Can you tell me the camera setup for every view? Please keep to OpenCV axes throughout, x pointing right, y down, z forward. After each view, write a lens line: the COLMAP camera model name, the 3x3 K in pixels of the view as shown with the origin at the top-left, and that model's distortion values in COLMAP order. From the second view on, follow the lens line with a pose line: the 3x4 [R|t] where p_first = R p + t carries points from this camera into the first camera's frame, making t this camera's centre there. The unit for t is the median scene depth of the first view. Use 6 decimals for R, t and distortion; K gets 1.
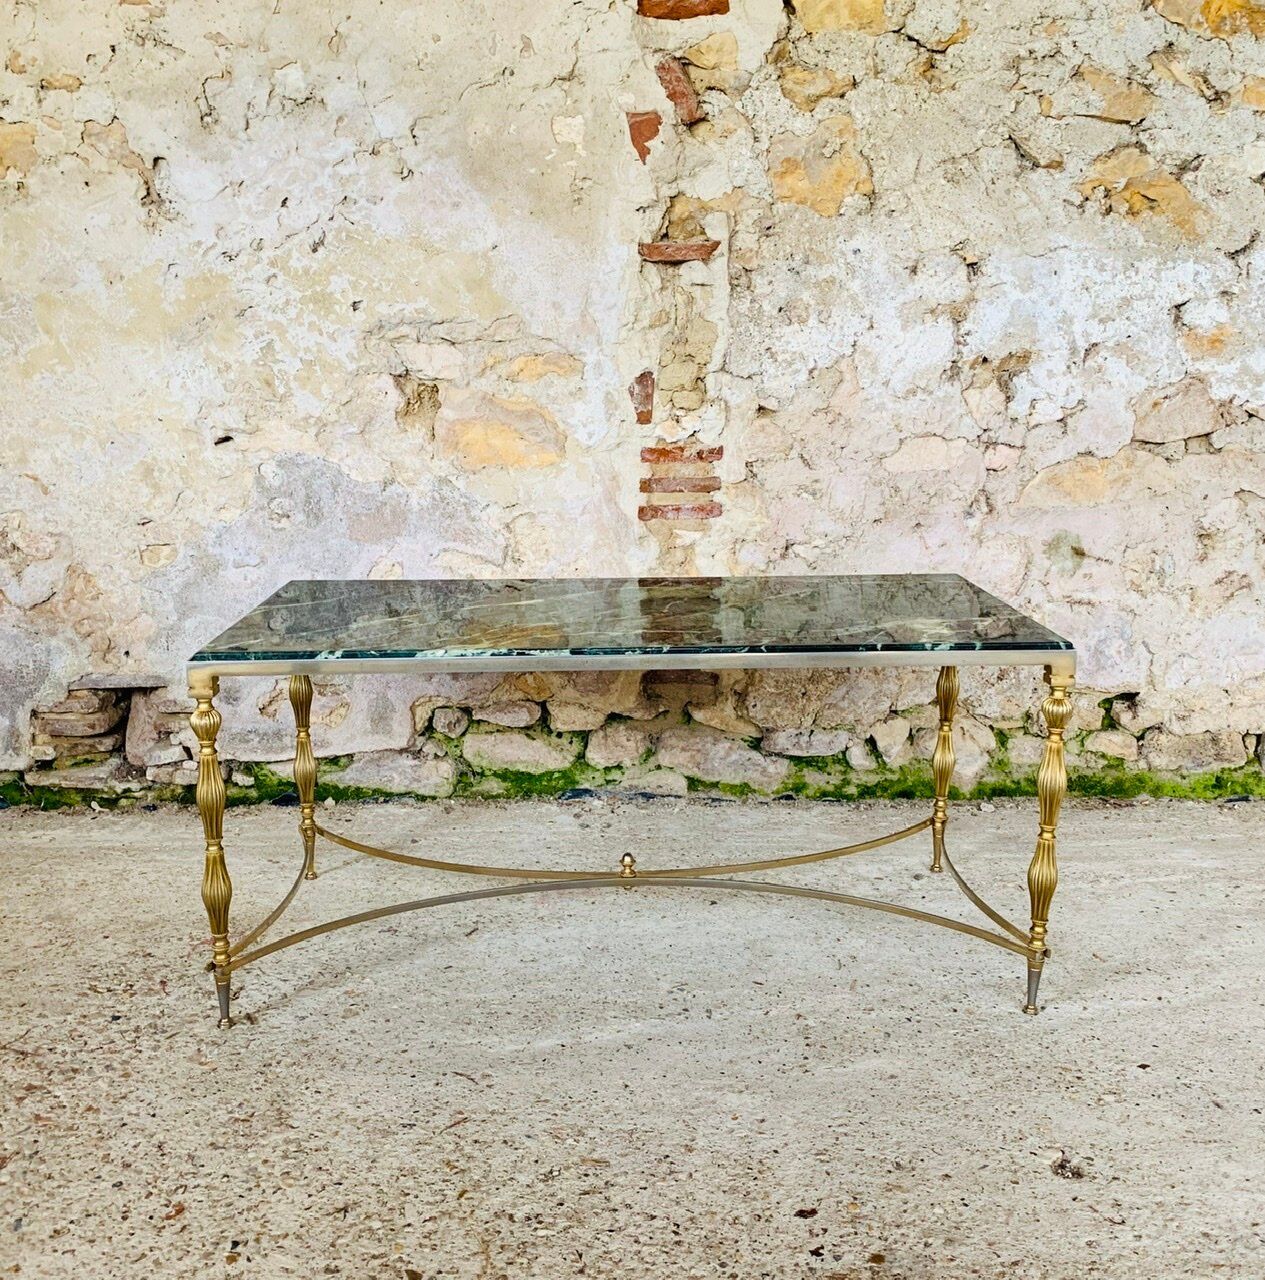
lens RADIAL K [[1371.0, 0, 633.4], [0, 1371.0, 638.5], [0, 0, 1]] dist [0.024207, 0.000000]
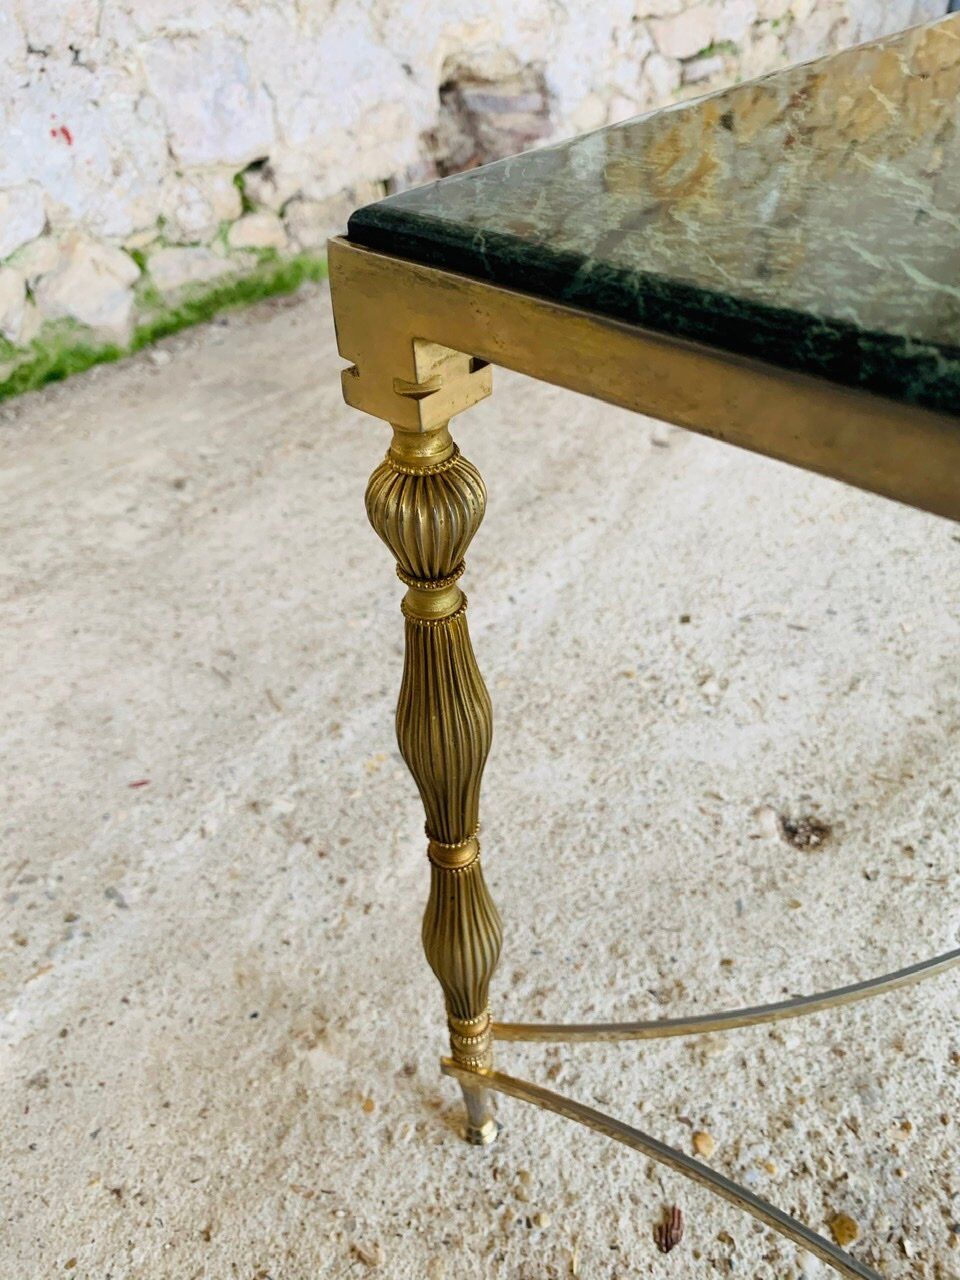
lens RADIAL K [[1029.1, 0, 484.3], [0, 1029.1, 629.5], [0, 0, 1]] dist [0.017911, -0.044674]
pose [[0.674869, -0.472886, 0.566508, -0.018115], [0.200495, 0.856313, 0.475951, 0.015250], [-0.710179, -0.207623, 0.672710, 0.453206]]
